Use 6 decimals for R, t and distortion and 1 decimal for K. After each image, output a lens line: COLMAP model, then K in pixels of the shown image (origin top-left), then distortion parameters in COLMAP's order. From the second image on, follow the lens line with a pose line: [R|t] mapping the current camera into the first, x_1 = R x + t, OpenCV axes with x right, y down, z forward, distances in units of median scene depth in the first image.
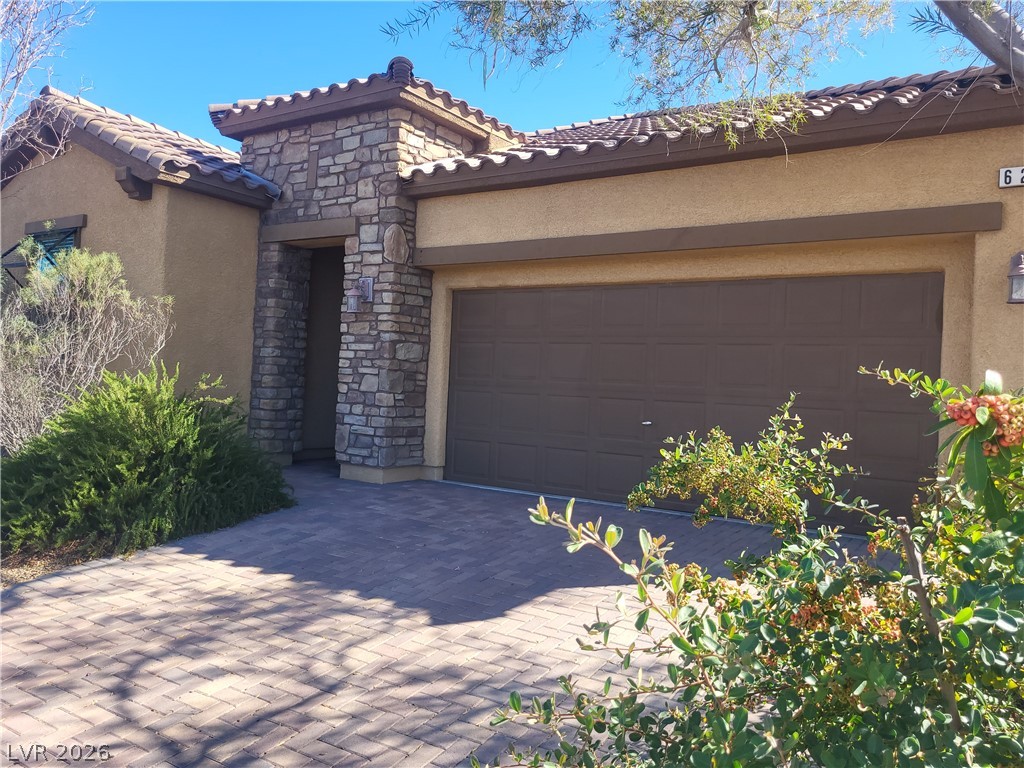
lens RADIAL K [[779.8, 0, 511.9], [0, 779.8, 383.3], [0, 0, 1]] dist [0.013772, 0.003629]
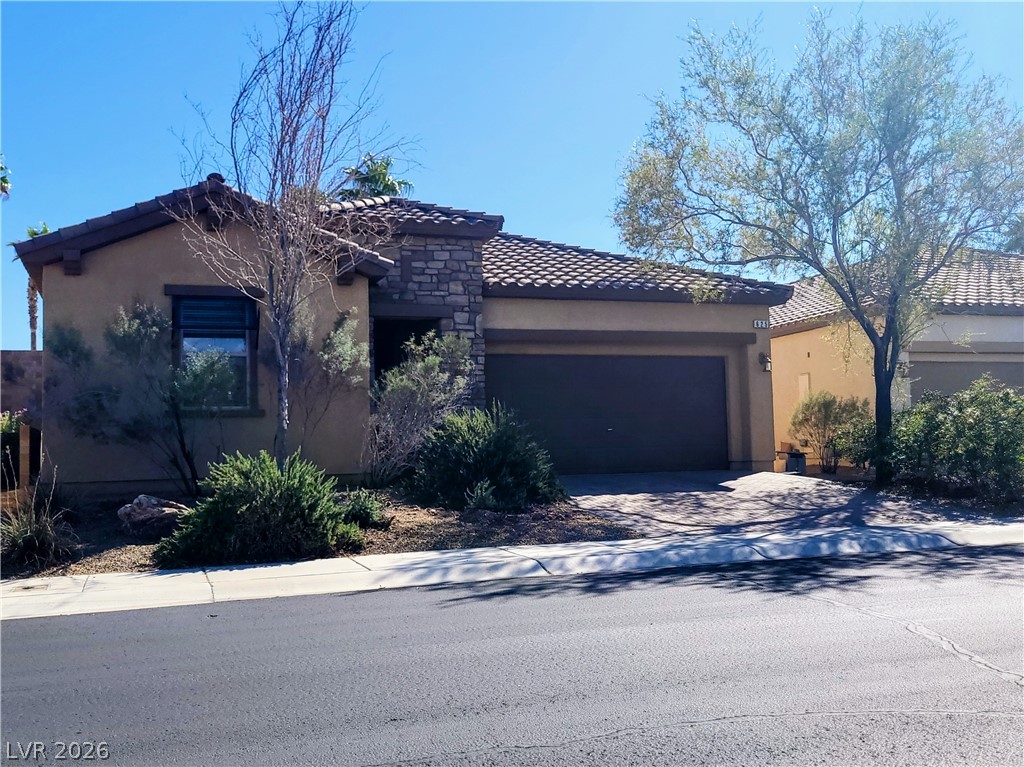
lens RADIAL K [[779.8, 0, 511.4], [0, 779.8, 383.4], [0, 0, 1]] dist [0.013772, 0.003629]
pose [[0.643357, -0.010394, 0.765496, -1.273892], [0.048875, 0.998426, -0.027520, -0.017350], [-0.764005, 0.055118, 0.642852, -0.044102]]
